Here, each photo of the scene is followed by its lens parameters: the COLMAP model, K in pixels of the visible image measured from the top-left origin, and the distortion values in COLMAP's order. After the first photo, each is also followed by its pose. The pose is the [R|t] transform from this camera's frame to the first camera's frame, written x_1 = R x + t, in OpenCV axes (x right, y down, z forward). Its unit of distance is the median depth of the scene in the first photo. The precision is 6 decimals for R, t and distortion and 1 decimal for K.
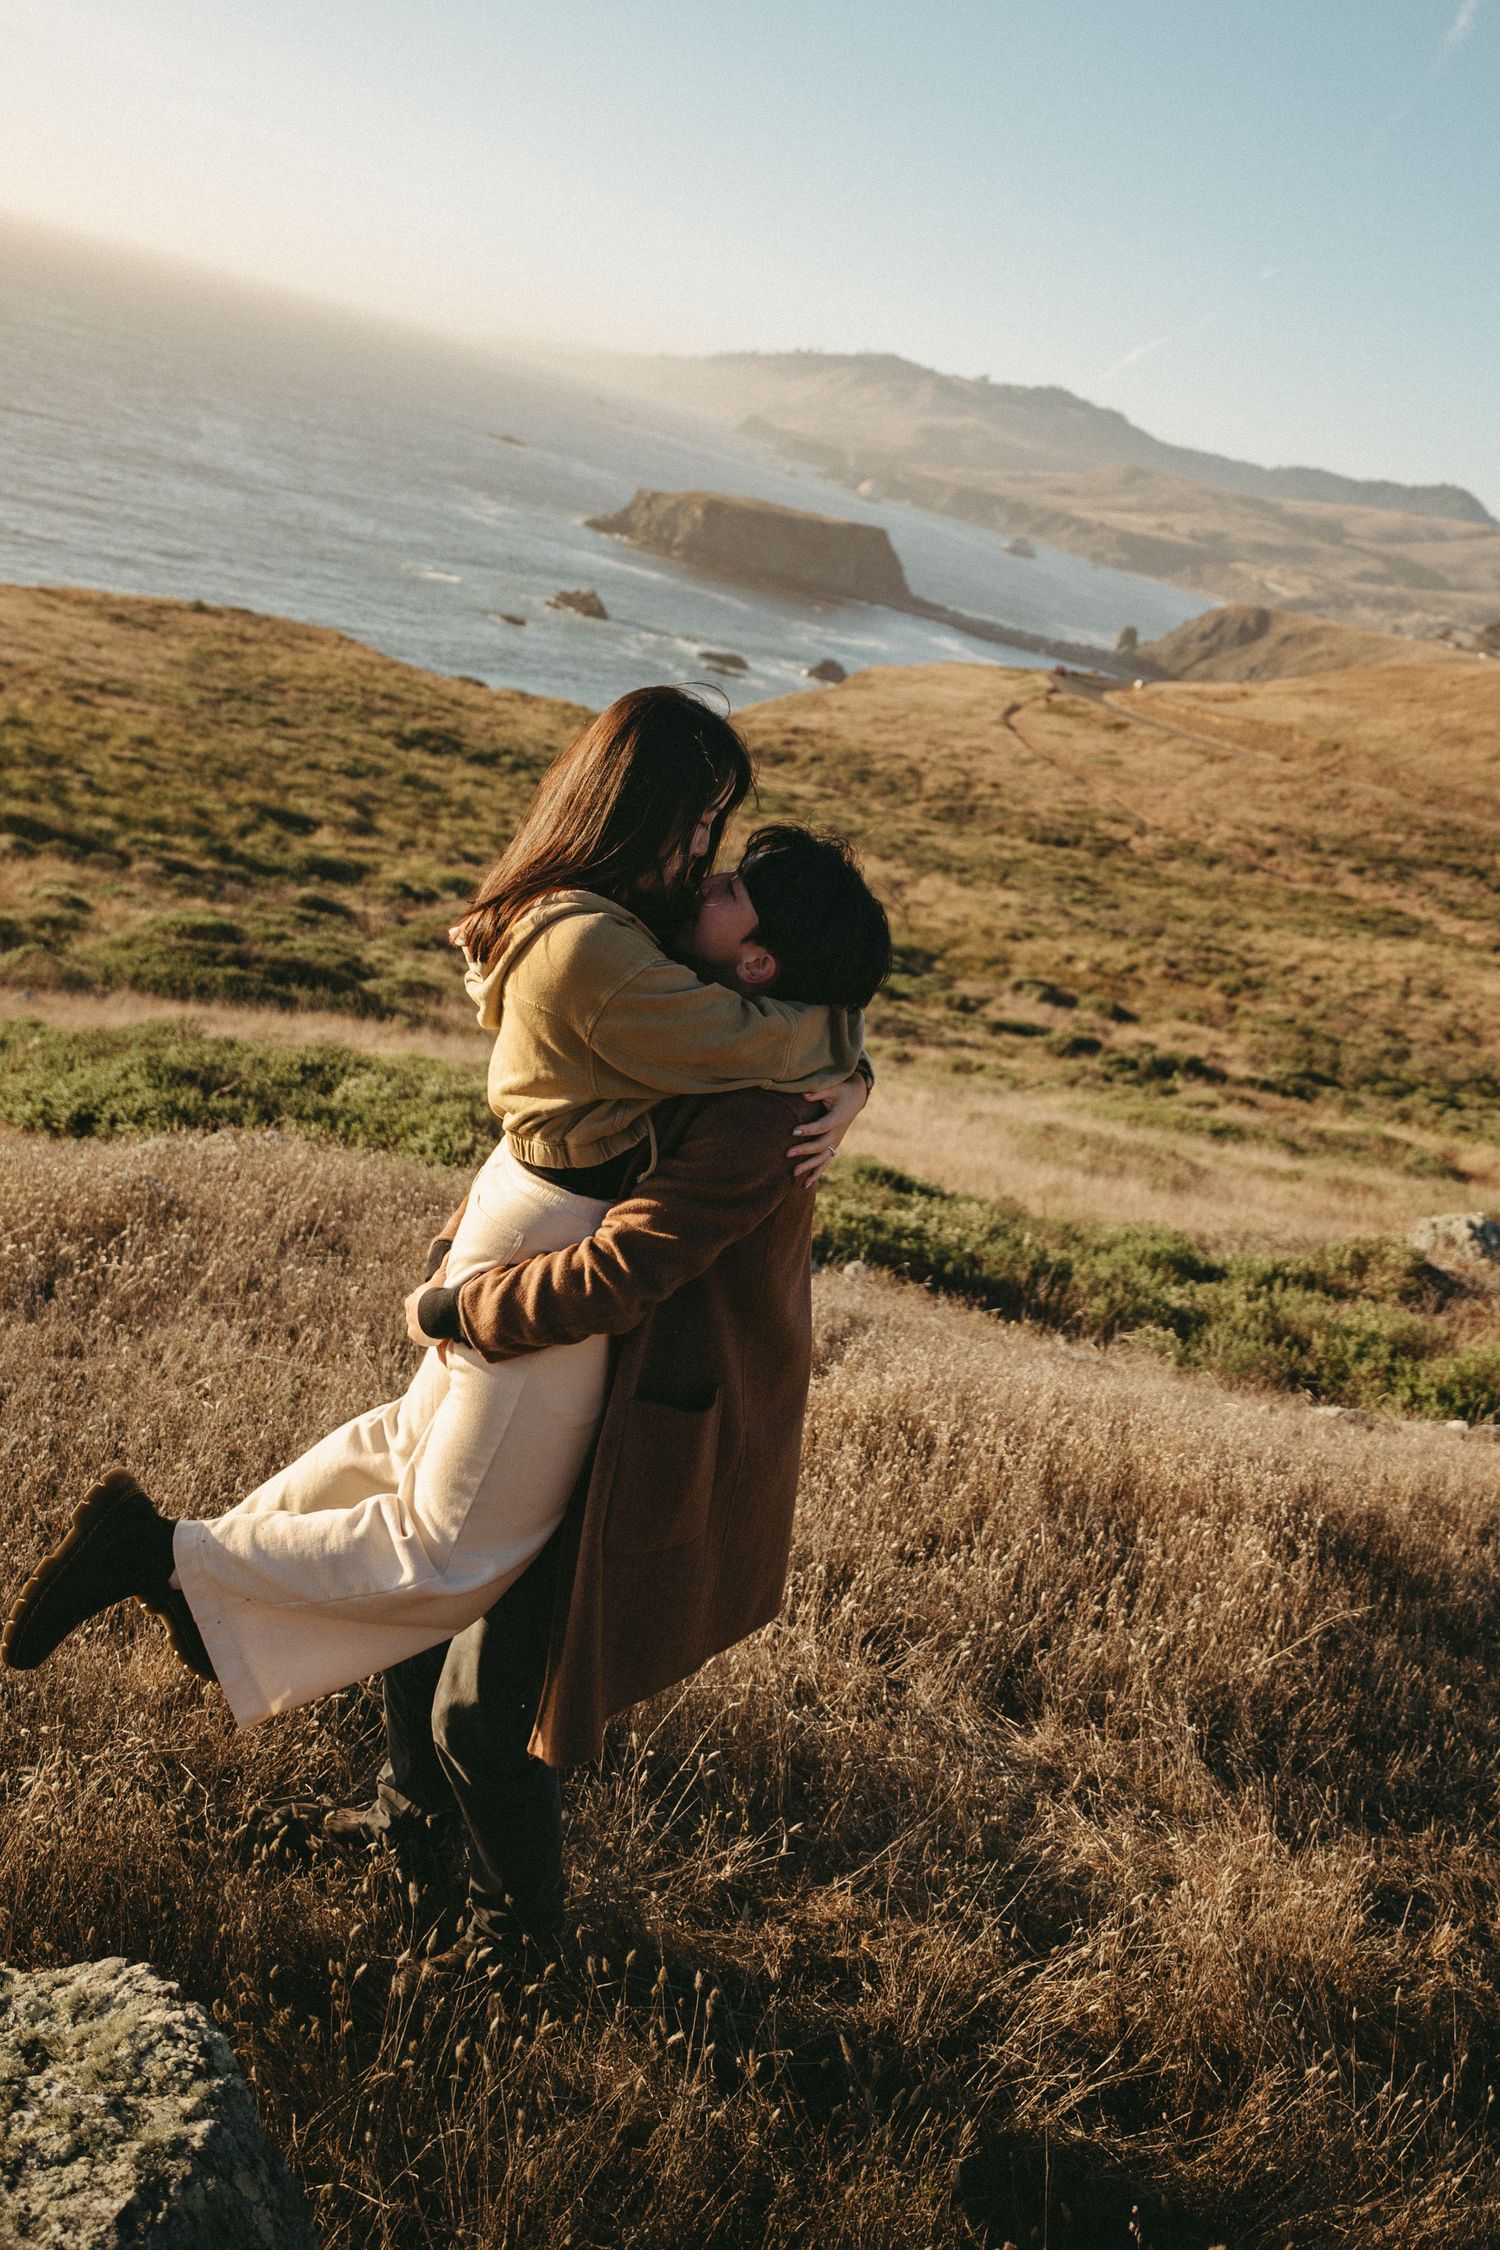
lens RADIAL K [[1972.5, 0, 838.3], [0, 1972.5, 883.6], [0, 0, 1]] dist [0.012089, 0.061460]
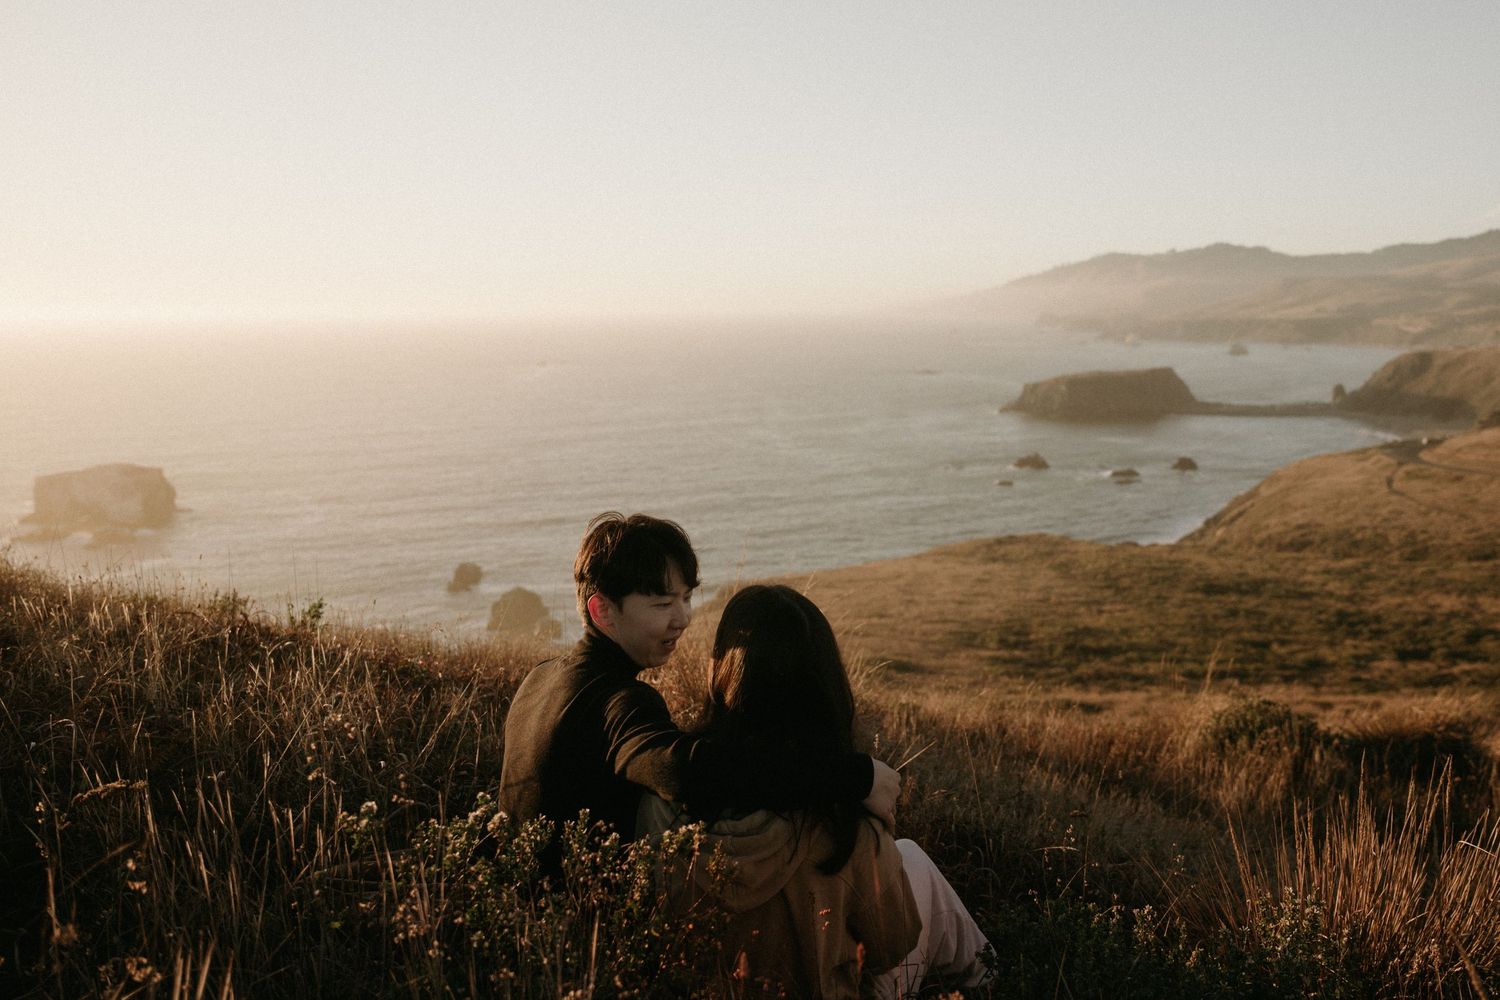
lens RADIAL K [[1310.0, 0, 797.9], [0, 1310.0, 418.7], [0, 0, 1]] dist [-0.005619, 0.020853]
pose [[0.949283, -0.254326, -0.184879, -0.260854], [0.225607, 0.960503, -0.162897, -0.095743], [0.219006, 0.112925, 0.969167, -0.408357]]
